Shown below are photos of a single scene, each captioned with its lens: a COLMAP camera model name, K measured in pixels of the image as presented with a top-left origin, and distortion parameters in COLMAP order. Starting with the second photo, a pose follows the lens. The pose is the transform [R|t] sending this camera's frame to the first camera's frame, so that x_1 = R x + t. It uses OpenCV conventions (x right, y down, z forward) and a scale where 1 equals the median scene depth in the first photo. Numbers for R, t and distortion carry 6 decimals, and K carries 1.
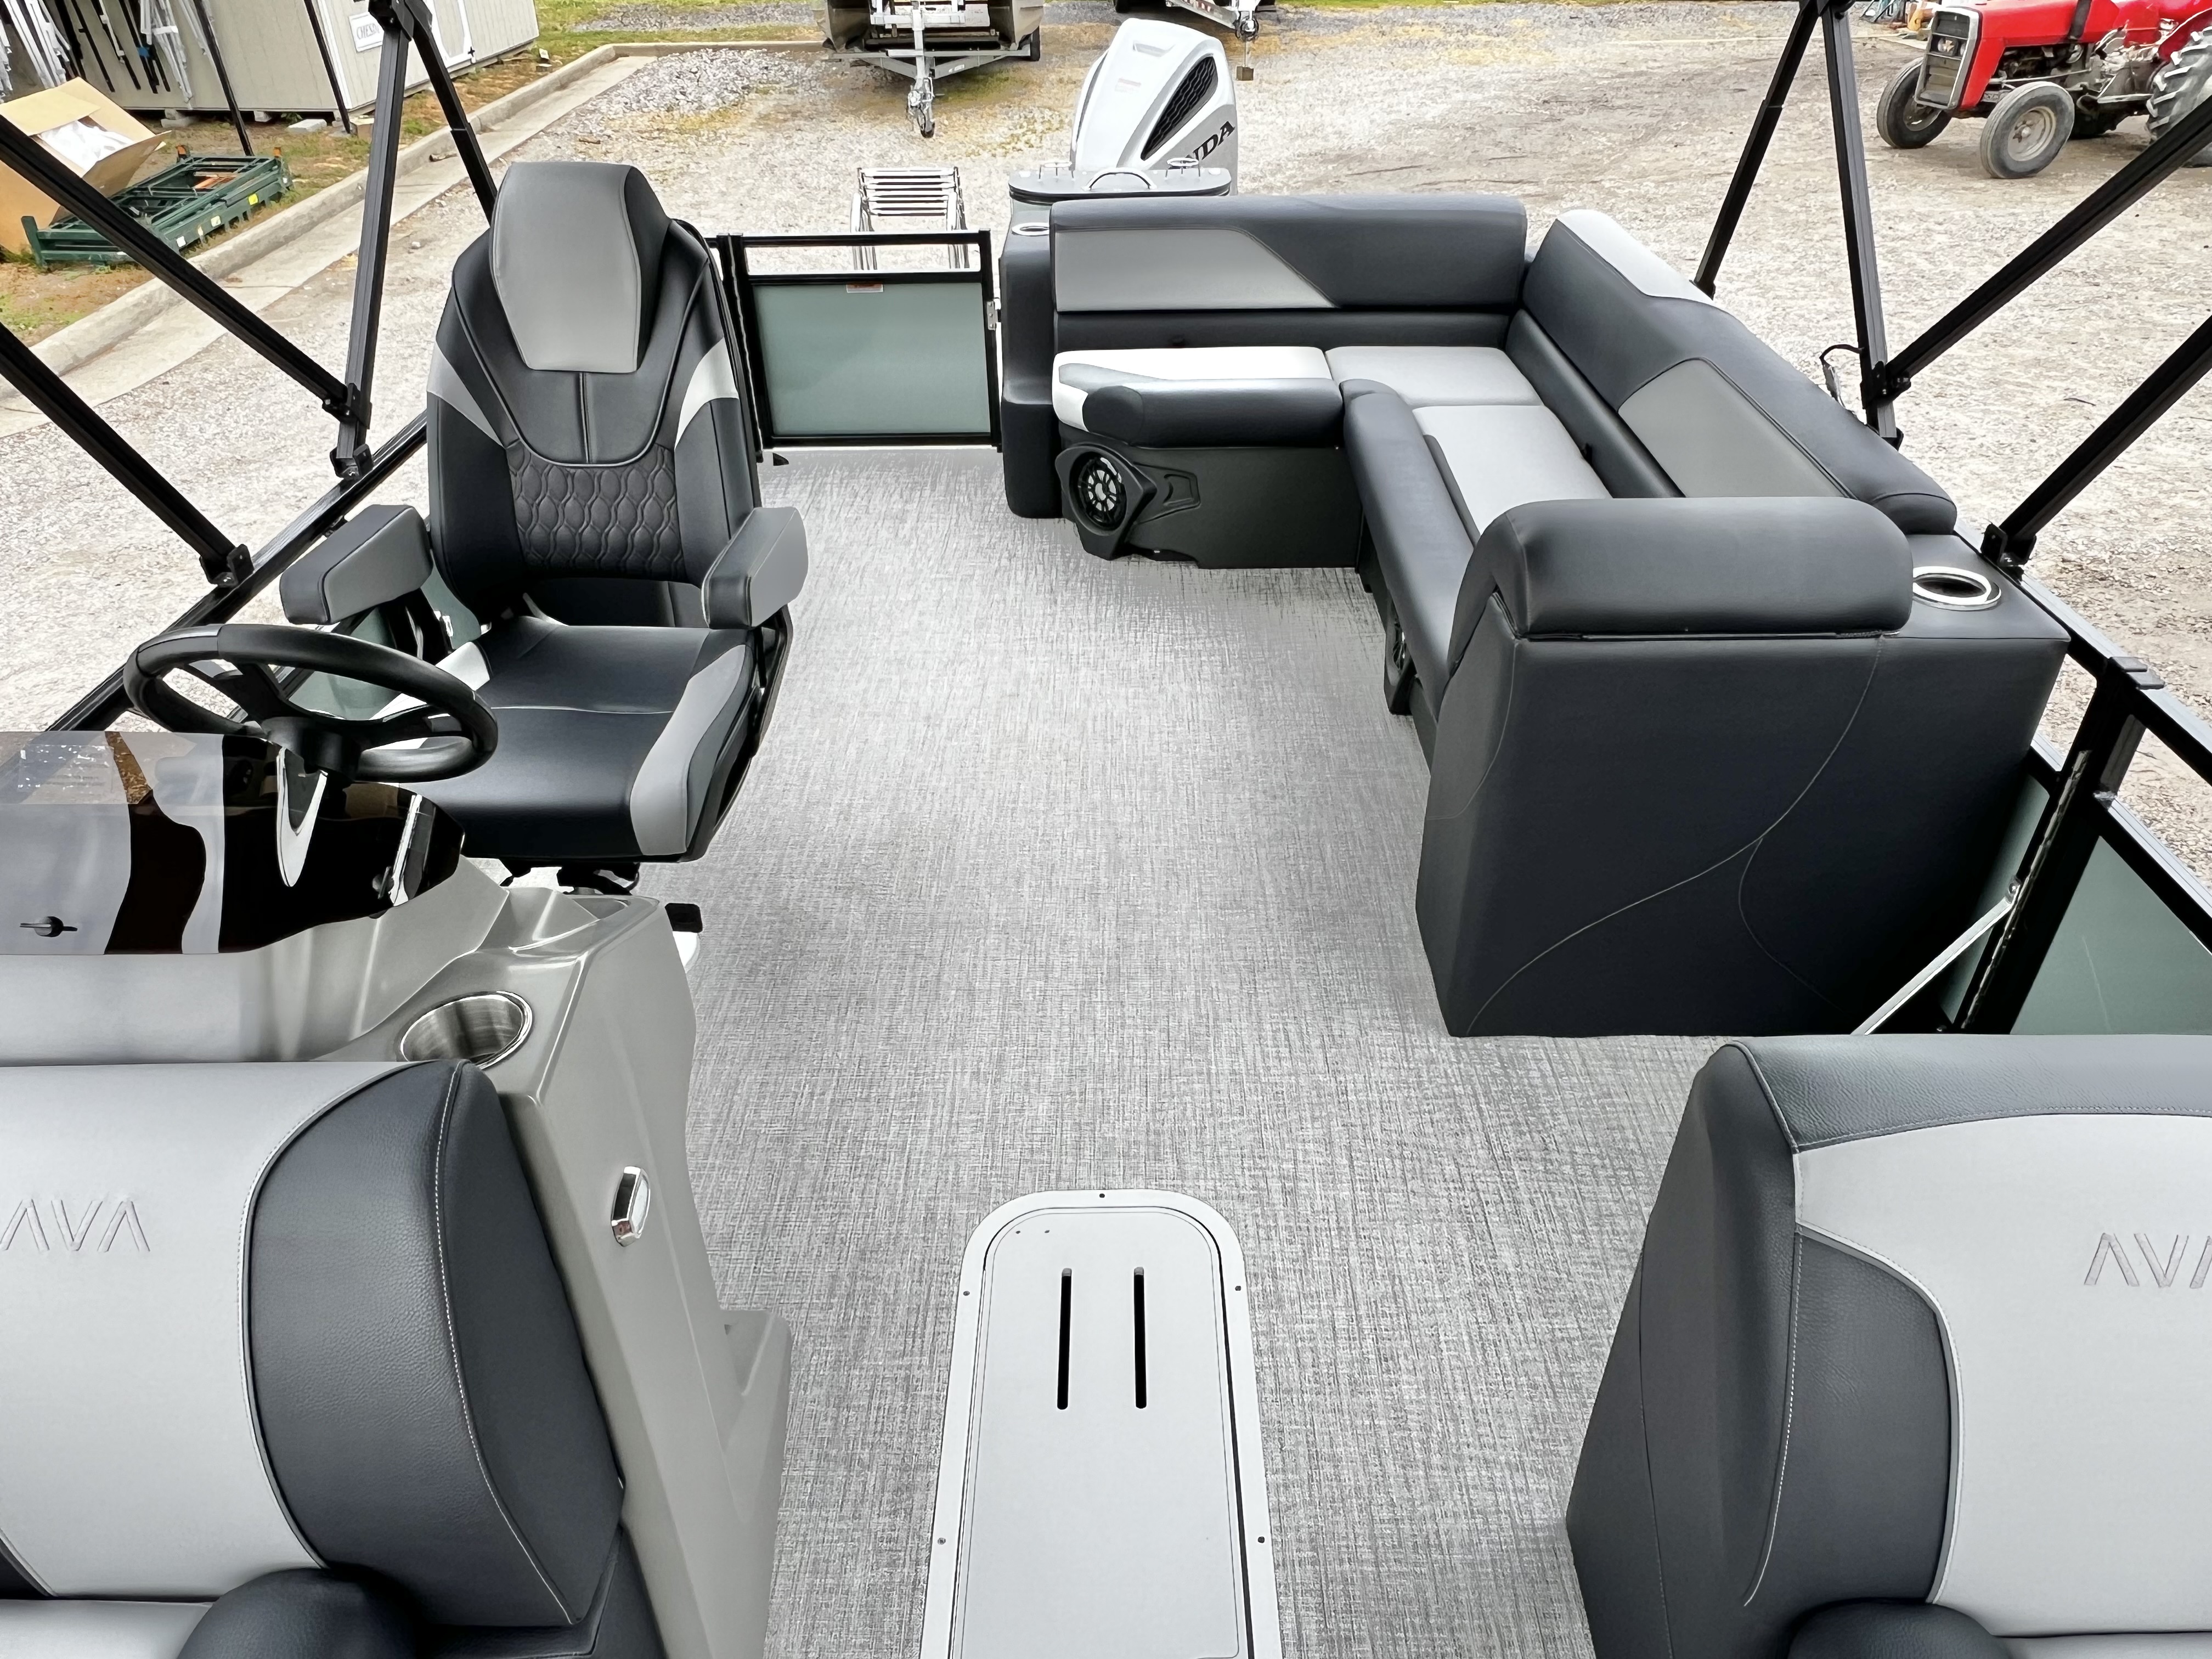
lens RADIAL K [[1462.4, 0, 1107.3], [0, 1462.4, 836.1], [0, 0, 1]] dist [-0.000470, -0.002385]
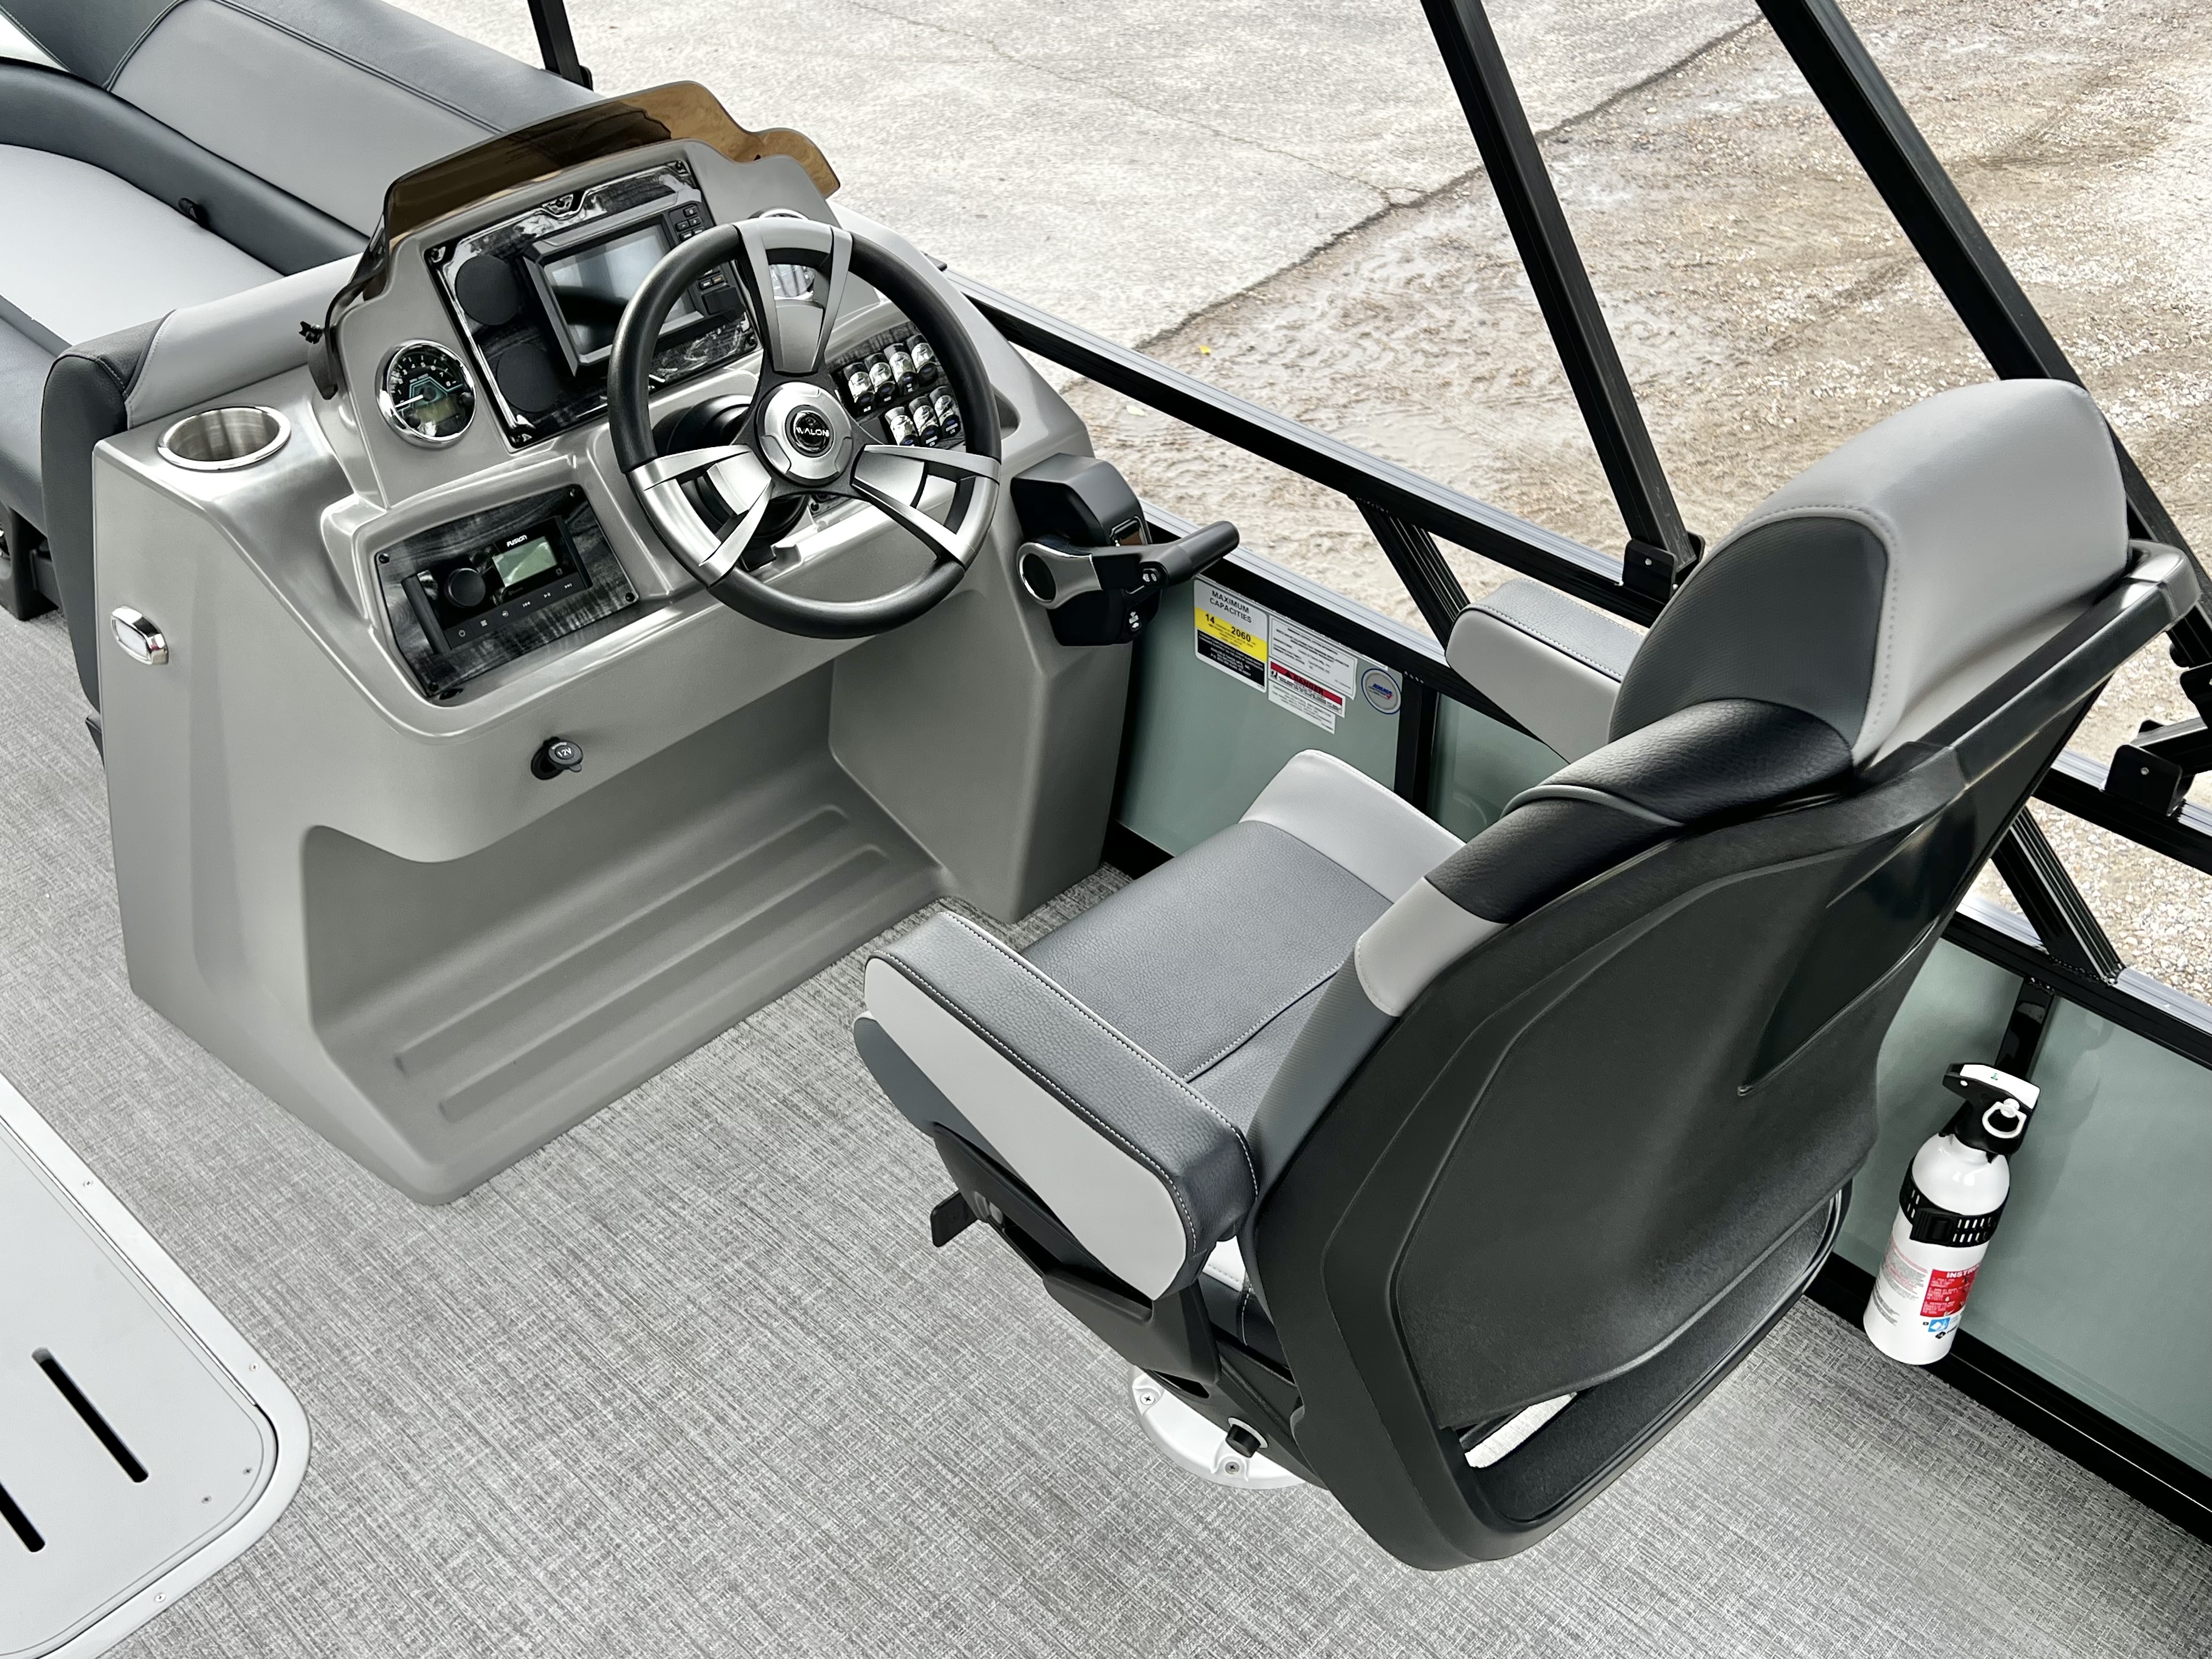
lens RADIAL K [[2138.9, 0, 1137.2], [0, 2138.9, 824.9], [0, 0, 1]] dist [0.063833, -0.082458]
pose [[-0.682478, 0.476804, -0.553969, 0.036155], [-0.401722, 0.388479, 0.829279, -0.442319], [0.610608, 0.788507, -0.073586, 0.585160]]
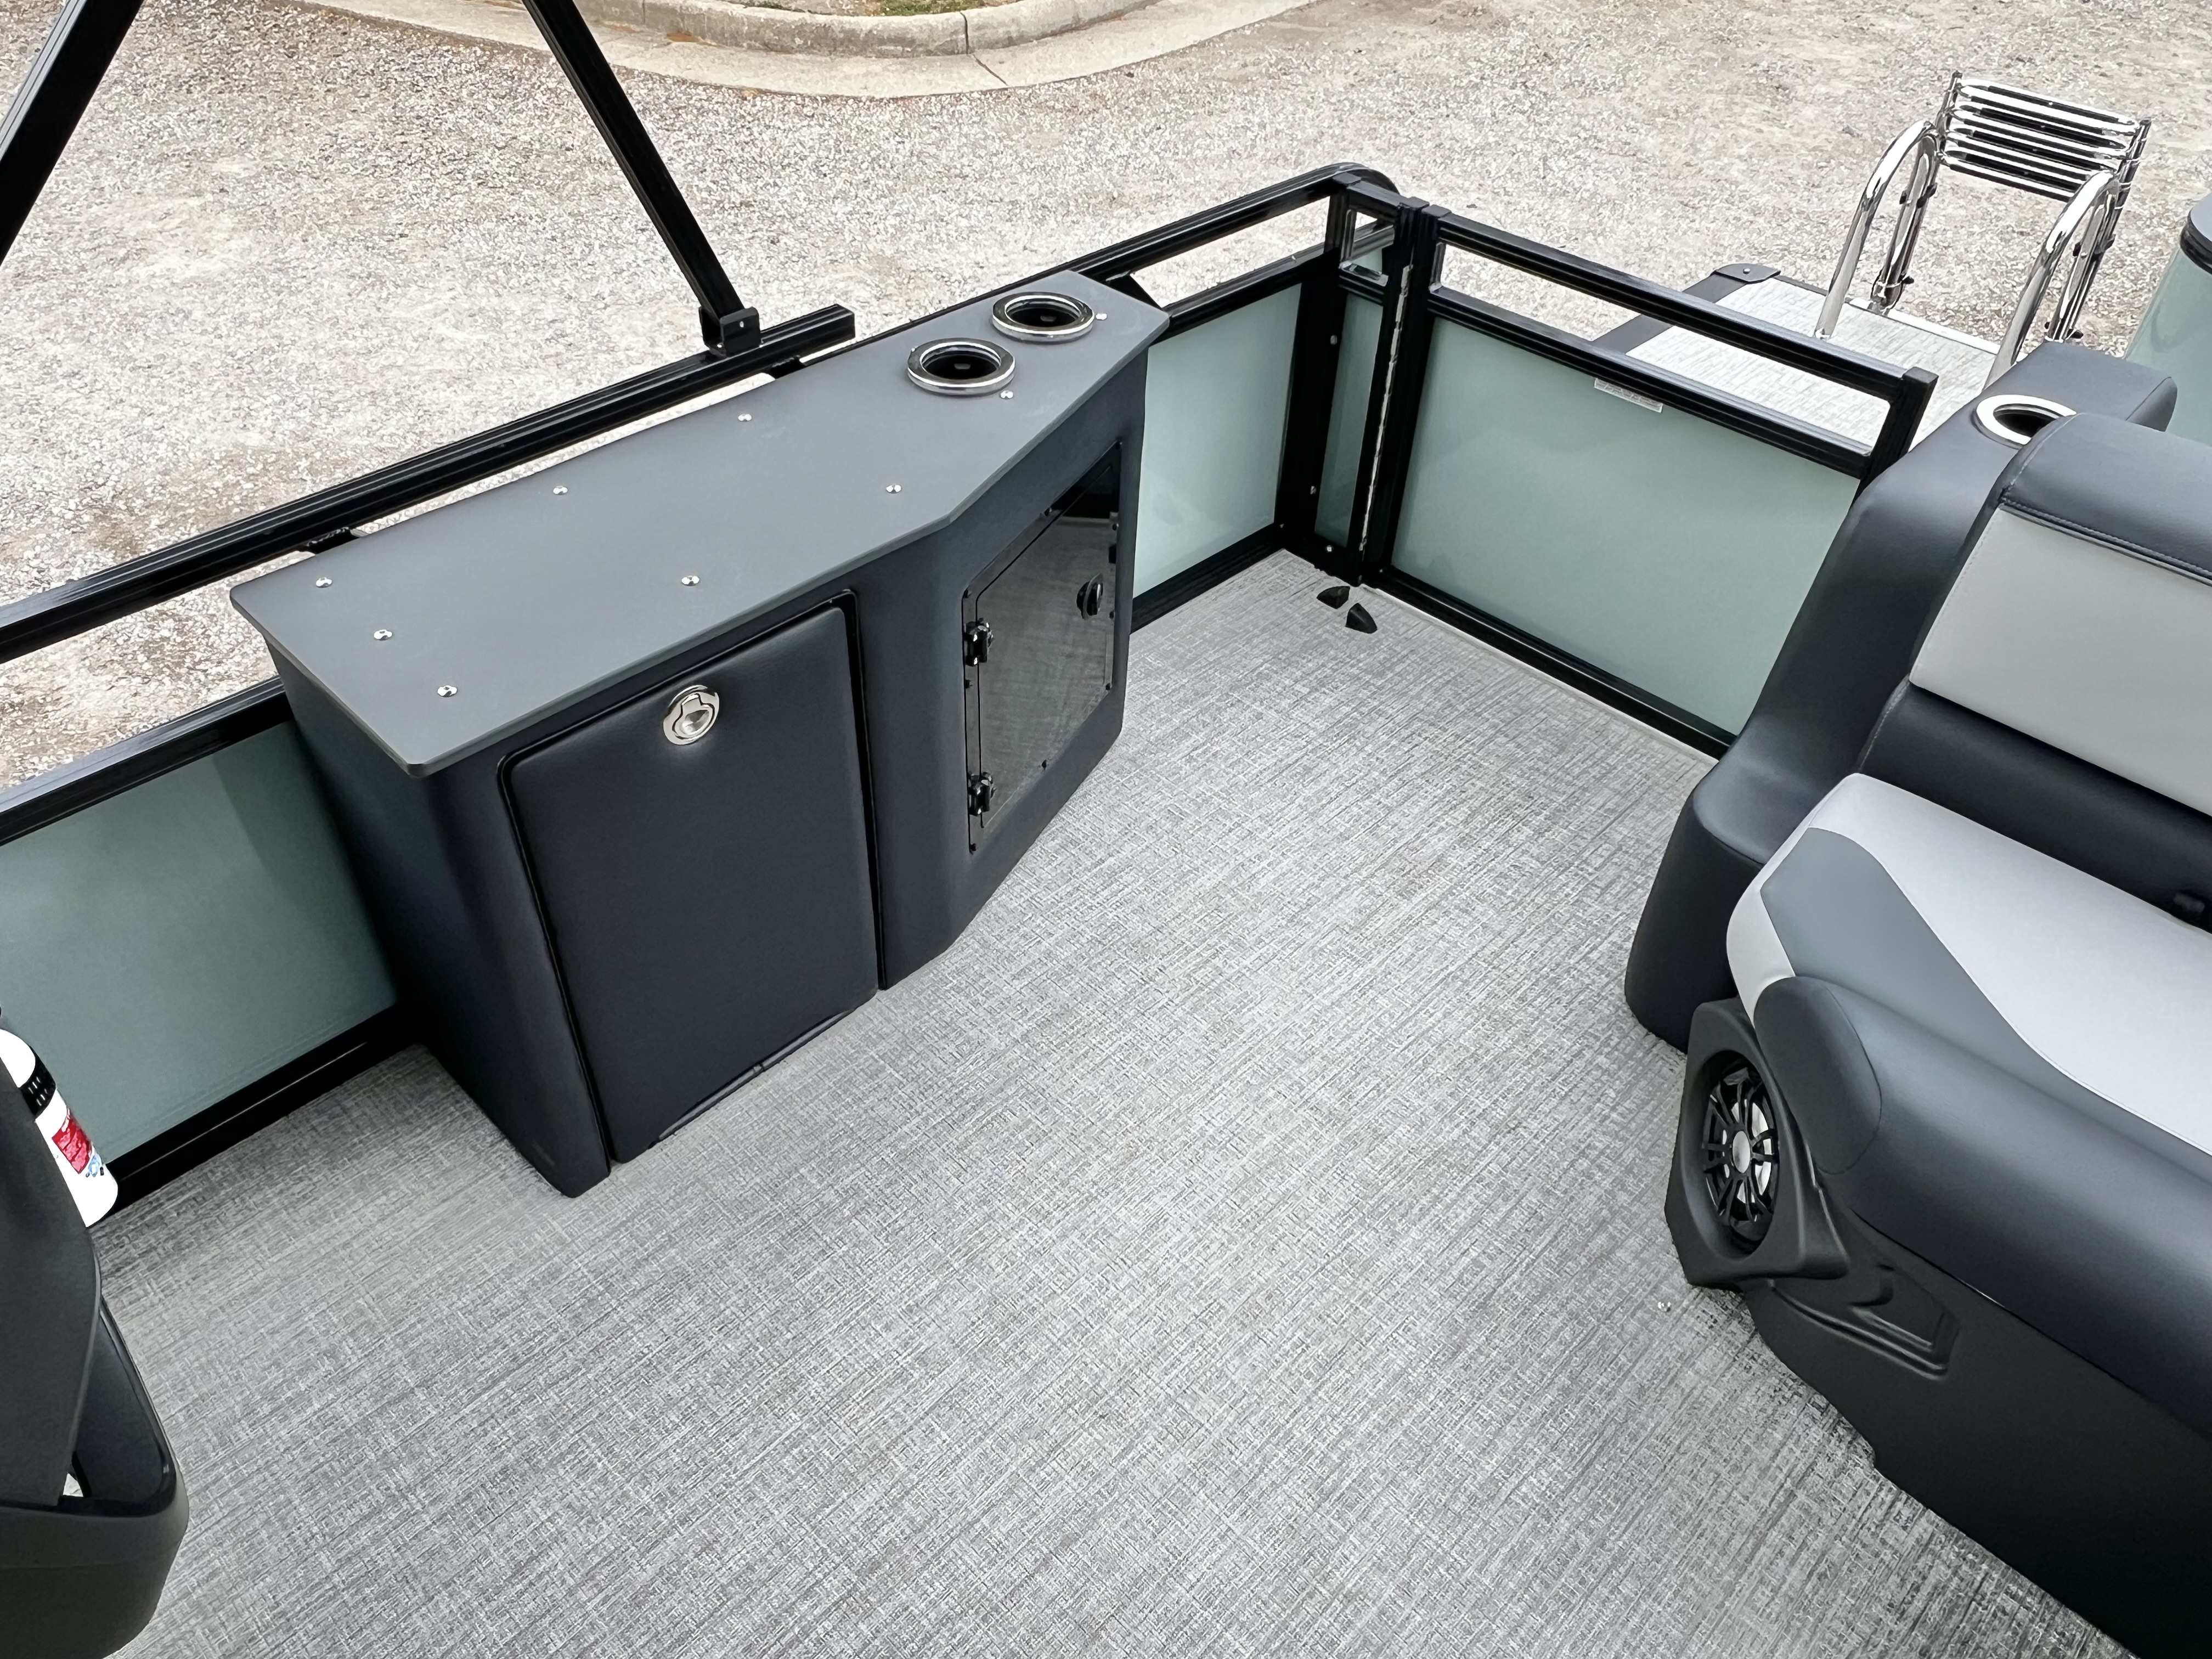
lens RADIAL K [[1590.7, 0, 1094.6], [0, 1590.7, 832.4], [0, 0, 1]] dist [-0.001068, -0.000676]
pose [[0.718520, 0.490579, -0.493012, 0.040695], [-0.425550, 0.870777, 0.246280, -0.347509], [0.550123, 0.032844, 0.834437, 0.544776]]
